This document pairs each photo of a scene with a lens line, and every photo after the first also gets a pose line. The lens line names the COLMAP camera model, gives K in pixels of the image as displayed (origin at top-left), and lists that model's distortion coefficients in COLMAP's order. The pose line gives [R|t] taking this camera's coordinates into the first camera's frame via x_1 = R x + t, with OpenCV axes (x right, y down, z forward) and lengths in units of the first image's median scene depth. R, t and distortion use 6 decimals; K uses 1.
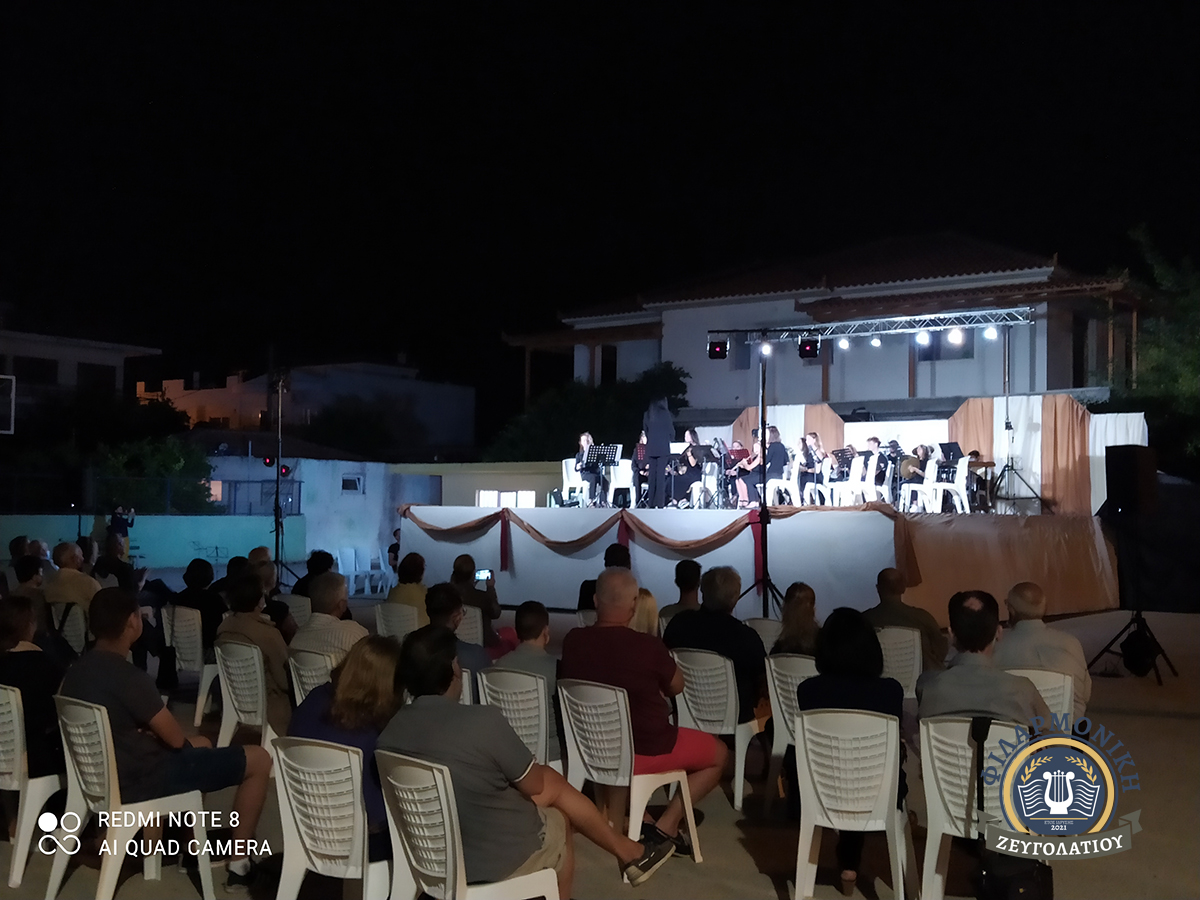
lens RADIAL K [[1491.8, 0, 602.3], [0, 1491.8, 445.7], [0, 0, 1]] dist [0.074391, 0.000000]
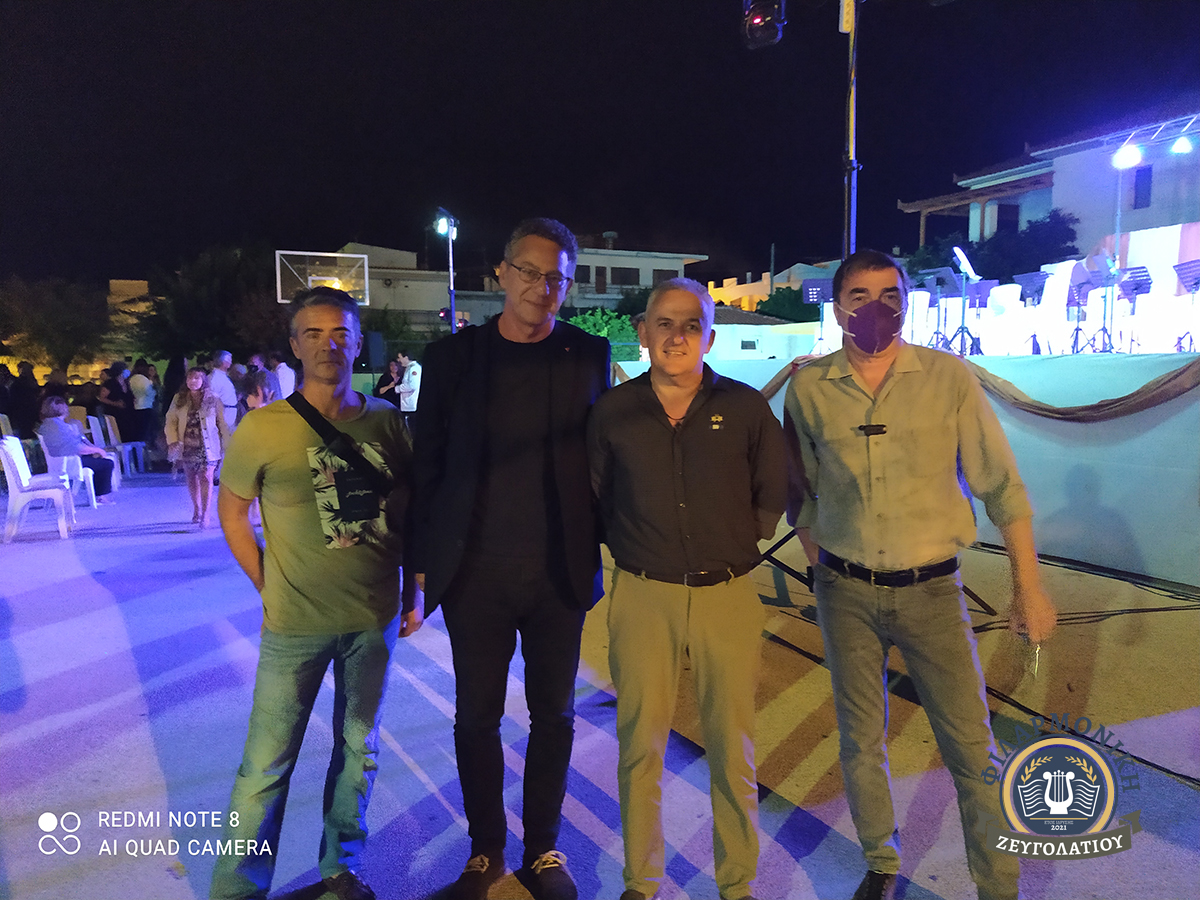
lens RADIAL K [[910.0, 0, 599.0], [0, 910.0, 455.7], [0, 0, 1]] dist [0.063295, -0.107662]
pose [[0.875347, 0.033192, -0.482354, 0.077121], [0.034316, 0.990860, 0.130460, 0.014819], [0.482275, -0.130750, 0.866207, 0.319235]]
